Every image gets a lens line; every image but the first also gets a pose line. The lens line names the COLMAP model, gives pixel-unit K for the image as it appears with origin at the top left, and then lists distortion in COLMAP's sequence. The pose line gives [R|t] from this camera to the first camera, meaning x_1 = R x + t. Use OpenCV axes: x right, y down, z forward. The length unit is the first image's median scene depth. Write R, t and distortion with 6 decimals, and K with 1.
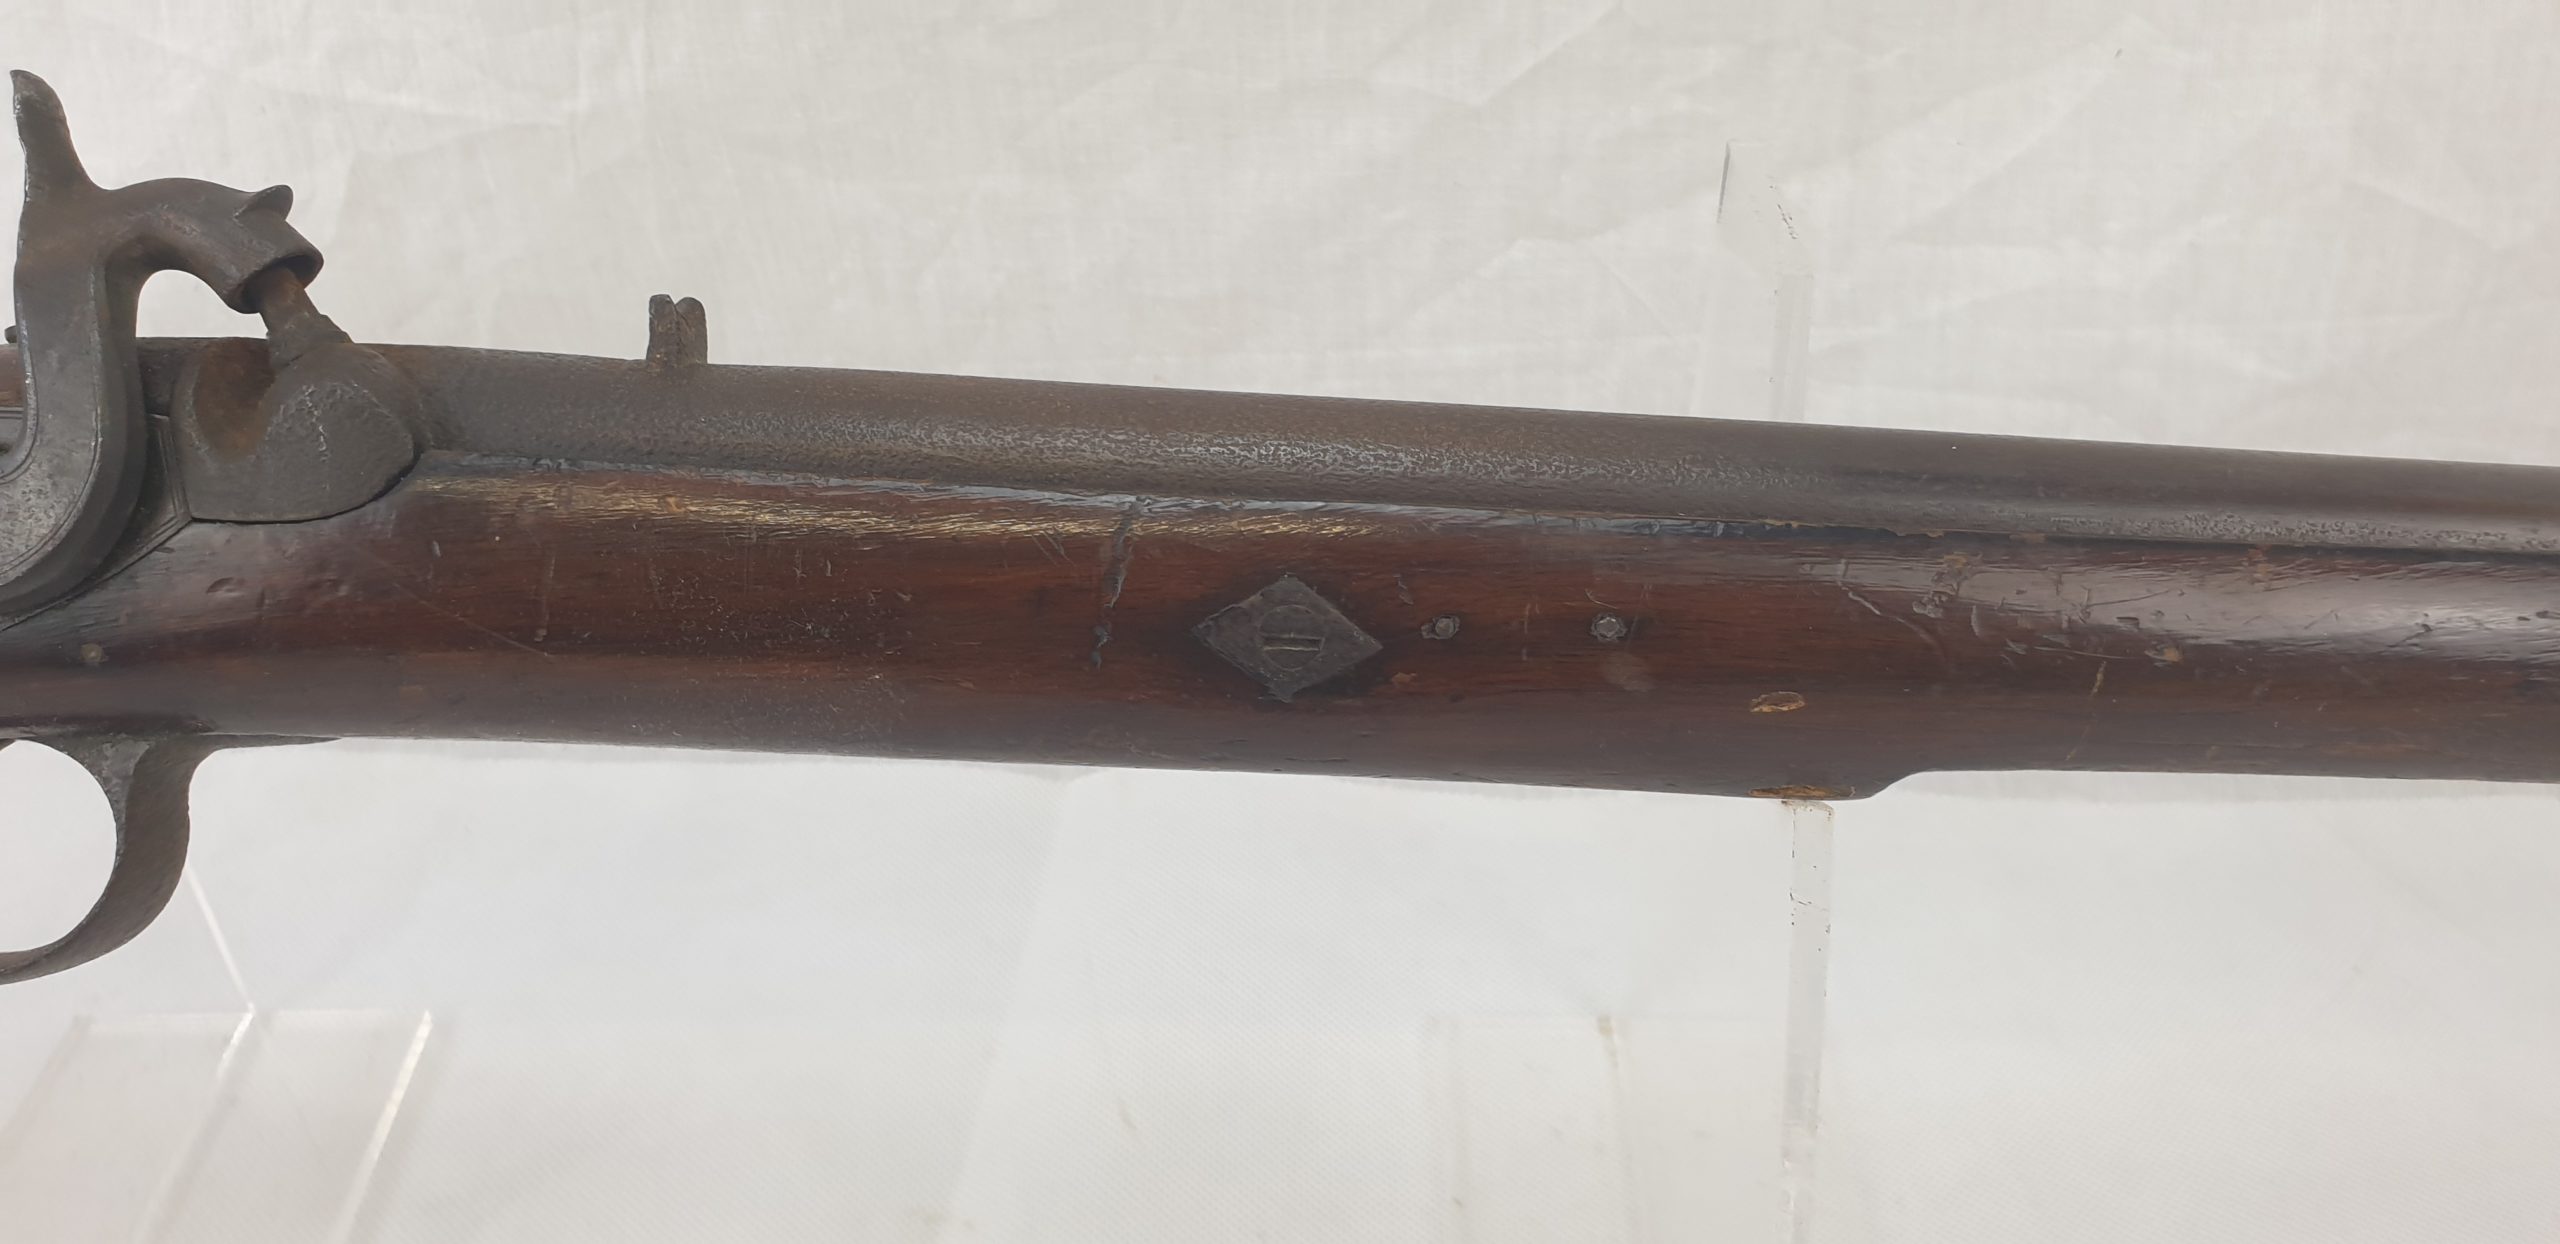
lens RADIAL K [[2064.3, 0, 1314.4], [0, 2064.3, 656.2], [0, 0, 1]] dist [0.017674, -0.071091]
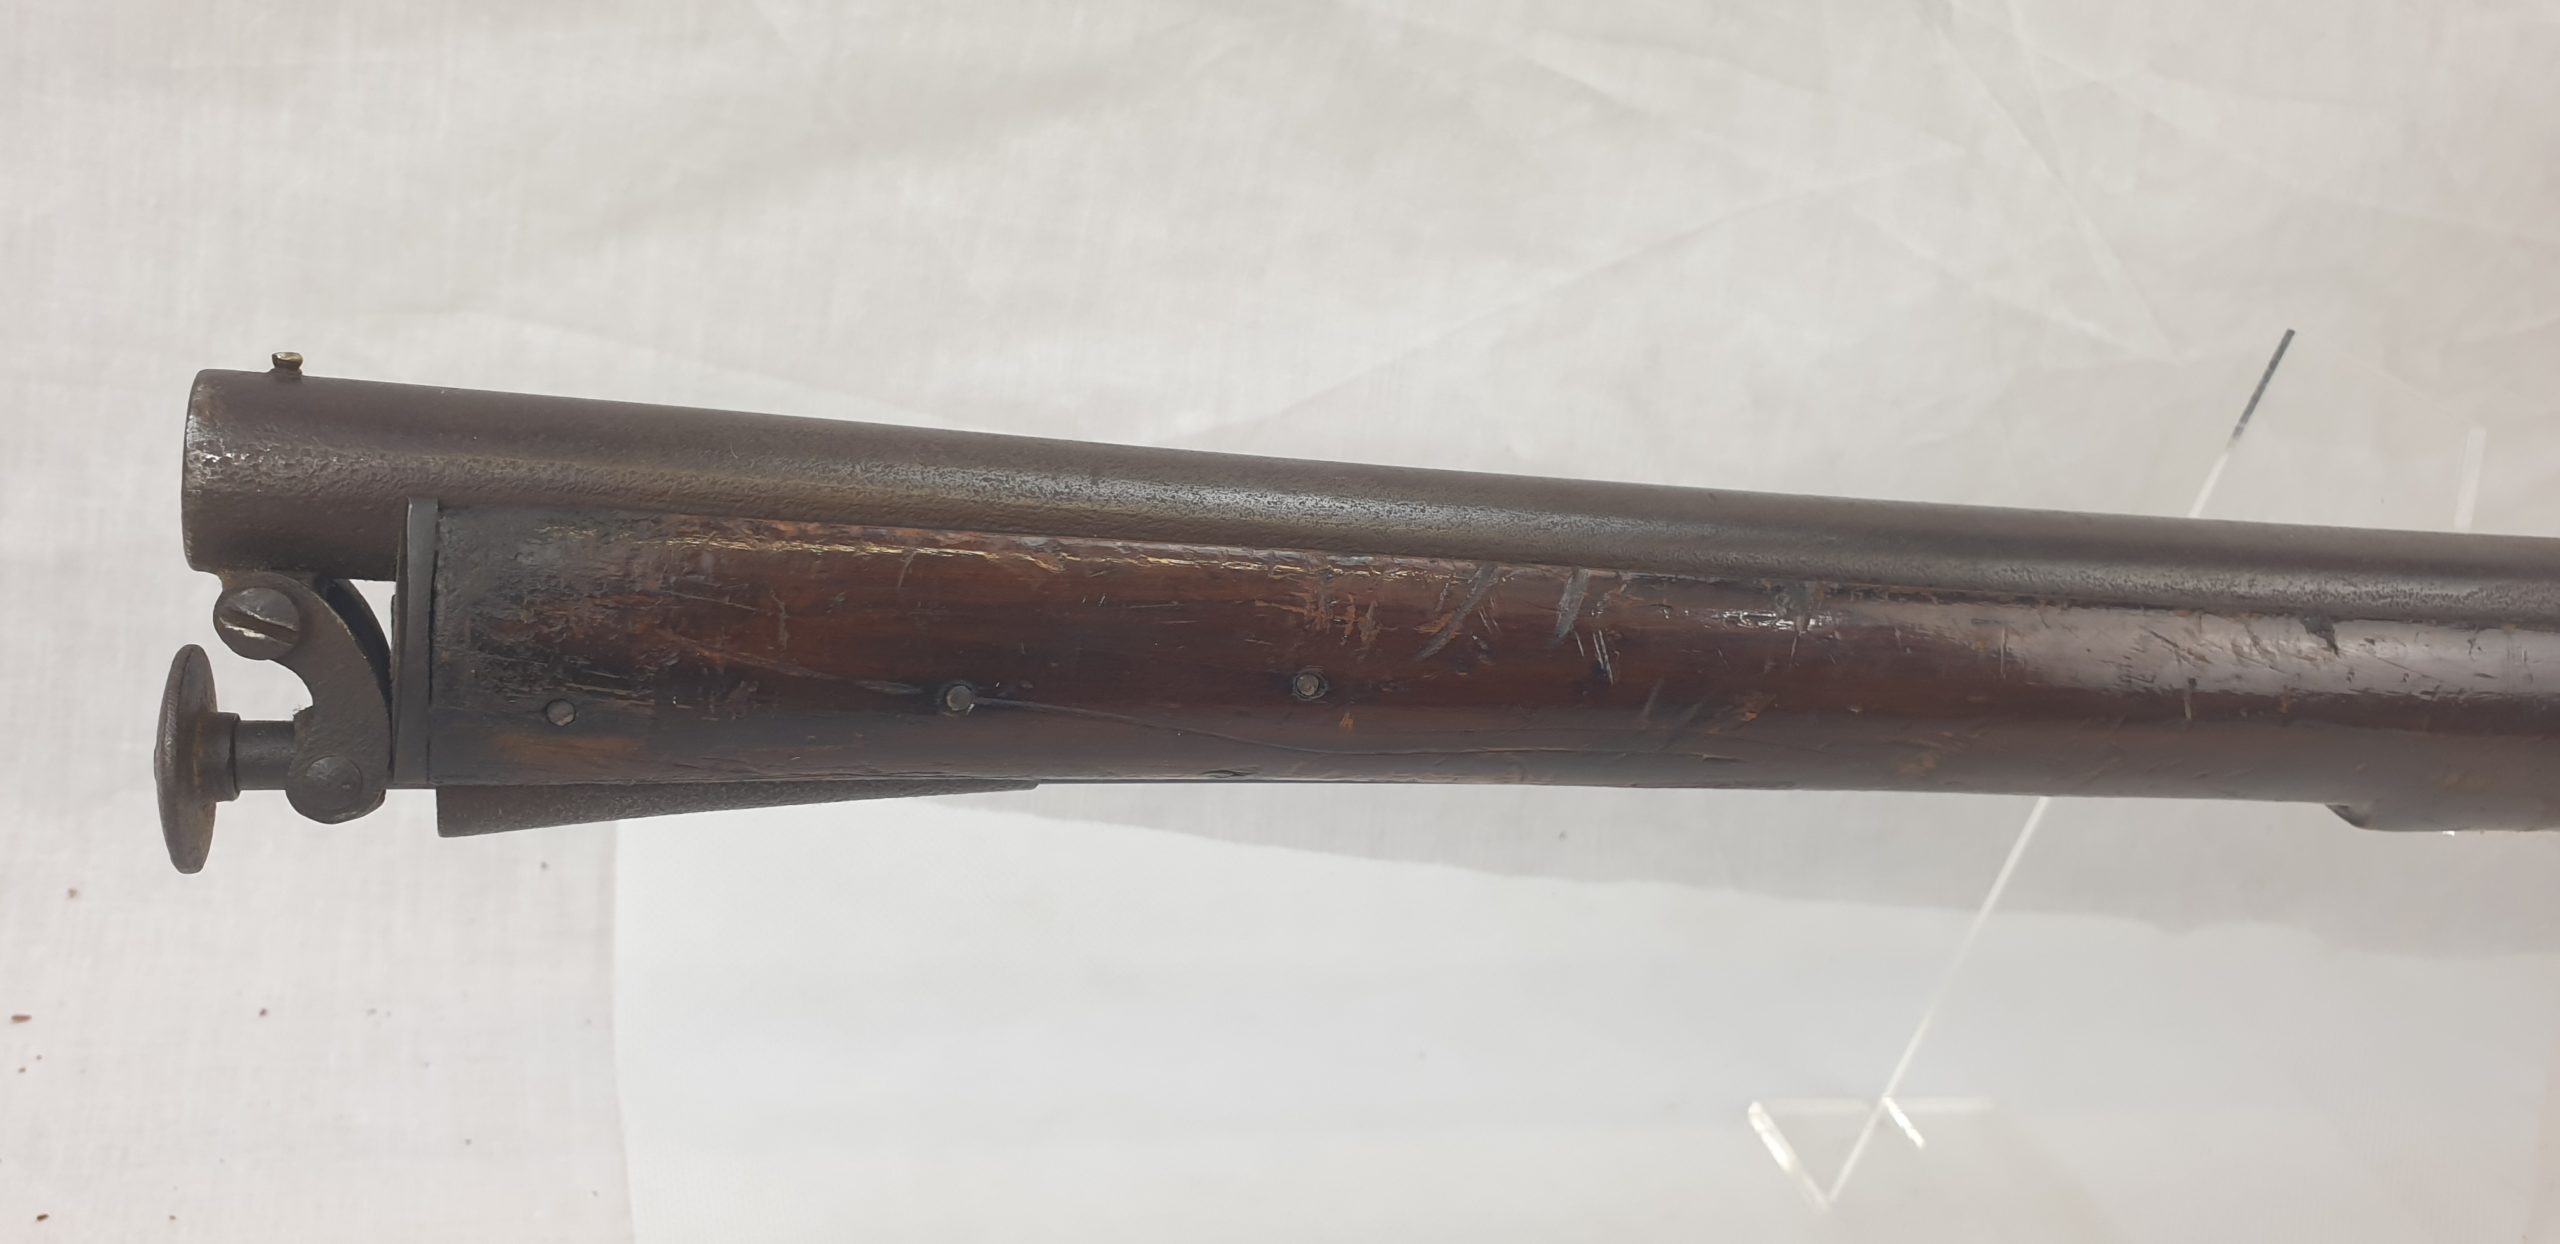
lens RADIAL K [[2064.3, 0, 1299.8], [0, 2064.3, 629.8], [0, 0, 1]] dist [0.017674, -0.071091]
pose [[0.916304, 0.088747, 0.390525, -1.312647], [-0.035044, 0.989165, -0.142565, 0.093778], [-0.398946, 0.116947, 0.909486, 0.100064]]
